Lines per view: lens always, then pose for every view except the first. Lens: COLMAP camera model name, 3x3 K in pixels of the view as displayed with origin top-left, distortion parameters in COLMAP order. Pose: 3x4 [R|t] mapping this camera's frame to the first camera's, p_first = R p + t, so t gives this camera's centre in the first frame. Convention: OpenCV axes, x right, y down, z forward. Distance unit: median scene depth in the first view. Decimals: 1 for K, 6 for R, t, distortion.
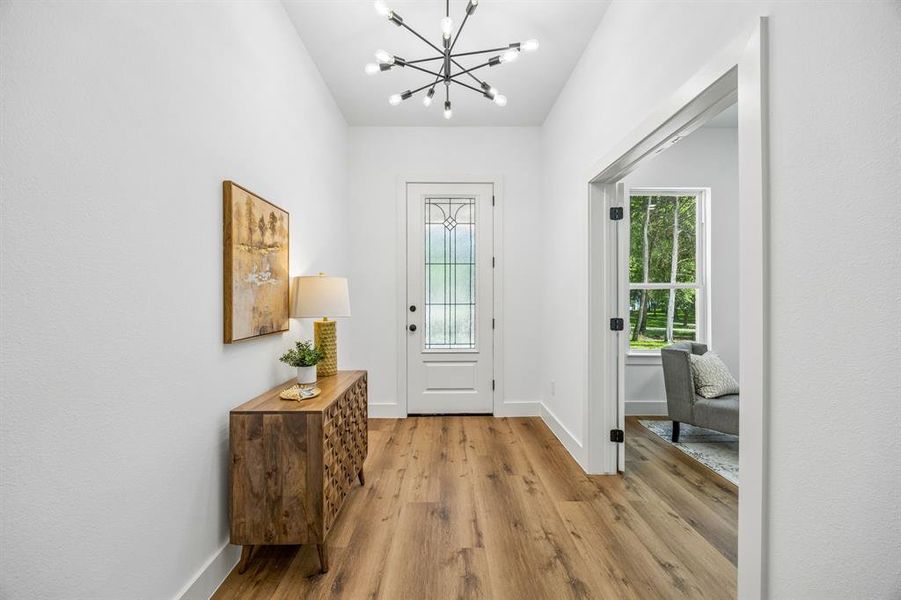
lens RADIAL K [[342.8, 0, 447.5], [0, 342.8, 297.5], [0, 0, 1]] dist [-0.002433, -0.000362]
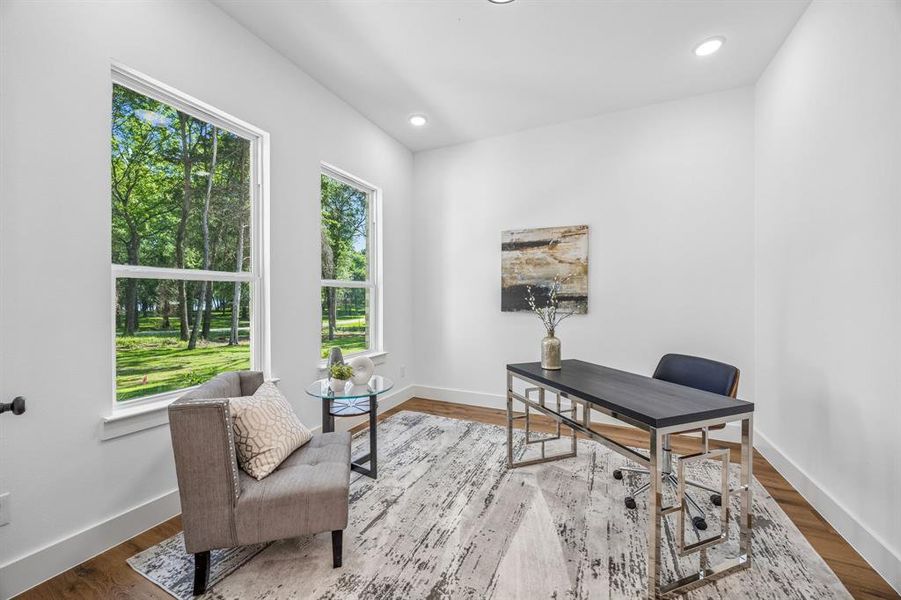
lens RADIAL K [[342.8, 0, 447.5], [0, 342.8, 297.5], [0, 0, 1]] dist [-0.002433, -0.000362]
pose [[0.439394, -0.007105, 0.898267, 0.326267], [0.000646, 0.999971, 0.007593, 0.003776], [-0.898294, -0.002756, 0.439386, 0.401678]]
